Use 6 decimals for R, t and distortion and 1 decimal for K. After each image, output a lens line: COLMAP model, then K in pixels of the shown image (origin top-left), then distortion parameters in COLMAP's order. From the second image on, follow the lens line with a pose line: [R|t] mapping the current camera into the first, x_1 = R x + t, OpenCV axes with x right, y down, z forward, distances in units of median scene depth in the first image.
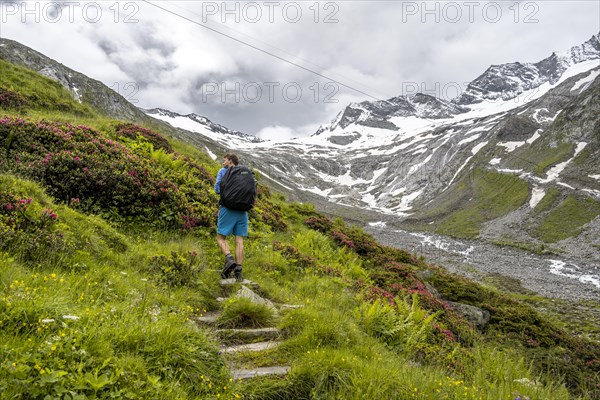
lens RADIAL K [[493.9, 0, 299.5], [0, 493.9, 198.1], [0, 0, 1]] dist [0.002355, -0.006161]
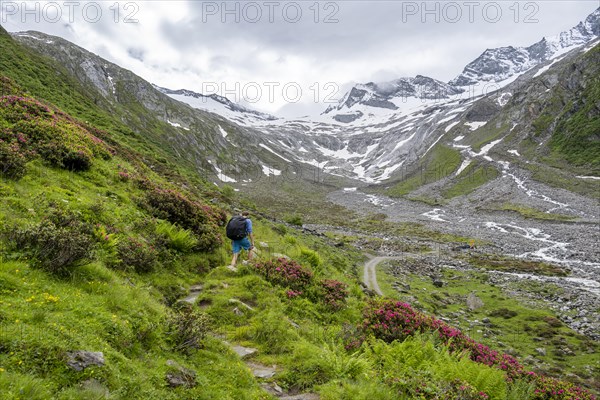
lens RADIAL K [[451.8, 0, 300.7], [0, 451.8, 209.2], [0, 0, 1]] dist [0.004831, -0.014463]
pose [[0.999351, 0.010305, -0.034507, 0.029357], [-0.007371, 0.996429, 0.084113, 0.003357], [0.035251, -0.083804, 0.995859, -0.061243]]
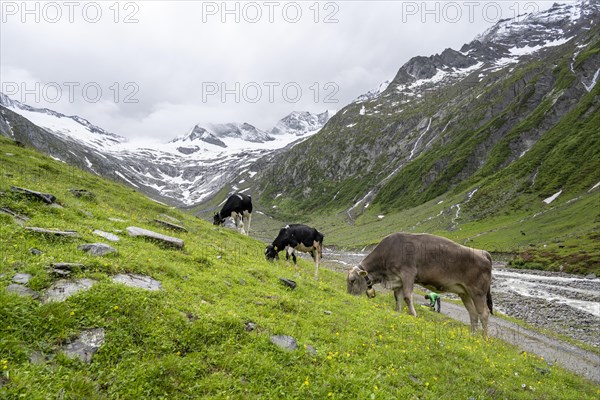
lens RADIAL K [[396.2, 0, 296.3], [0, 396.2, 197.5], [0, 0, 1]] dist [-0.000083, -0.000927]
pose [[0.948343, 0.073619, 0.308585, 0.057805], [-0.081746, 0.996562, 0.013472, -0.026600], [-0.306533, -0.038002, 0.951101, -0.347954]]
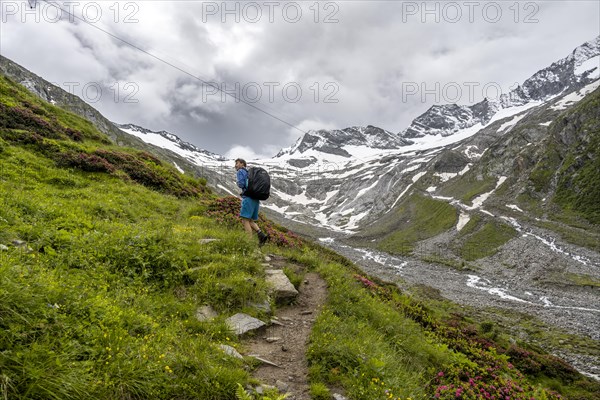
lens RADIAL K [[451.8, 0, 300.2], [0, 451.8, 198.0], [0, 0, 1]] dist [0.004831, -0.014463]
pose [[0.994862, 0.049060, 0.088560, 0.001072], [-0.045717, 0.998177, -0.039397, 0.000563], [-0.090332, 0.035146, 0.995291, -0.007194]]
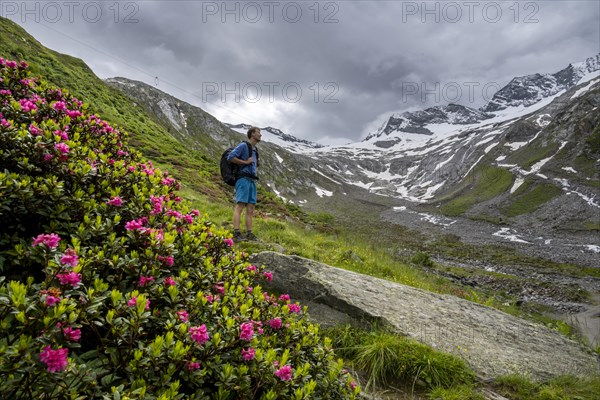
lens RADIAL K [[396.2, 0, 300.9], [0, 396.2, 199.6], [0, 0, 1]] dist [-0.000083, -0.000927]
pose [[0.990177, -0.008912, -0.139537, 0.017834], [0.011536, 0.999771, 0.018008, 0.003233], [0.139345, -0.019441, 0.990053, -0.036442]]
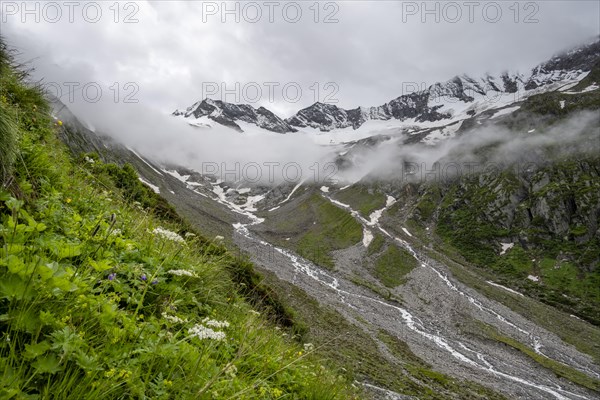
lens RADIAL K [[396.2, 0, 301.1], [0, 396.2, 195.6], [0, 0, 1]] dist [-0.000083, -0.000927]
pose [[0.896932, 0.196514, 0.396100, -0.046068], [-0.214813, 0.976653, 0.001885, -0.024190], [-0.386482, -0.086778, 0.918205, 0.017644]]
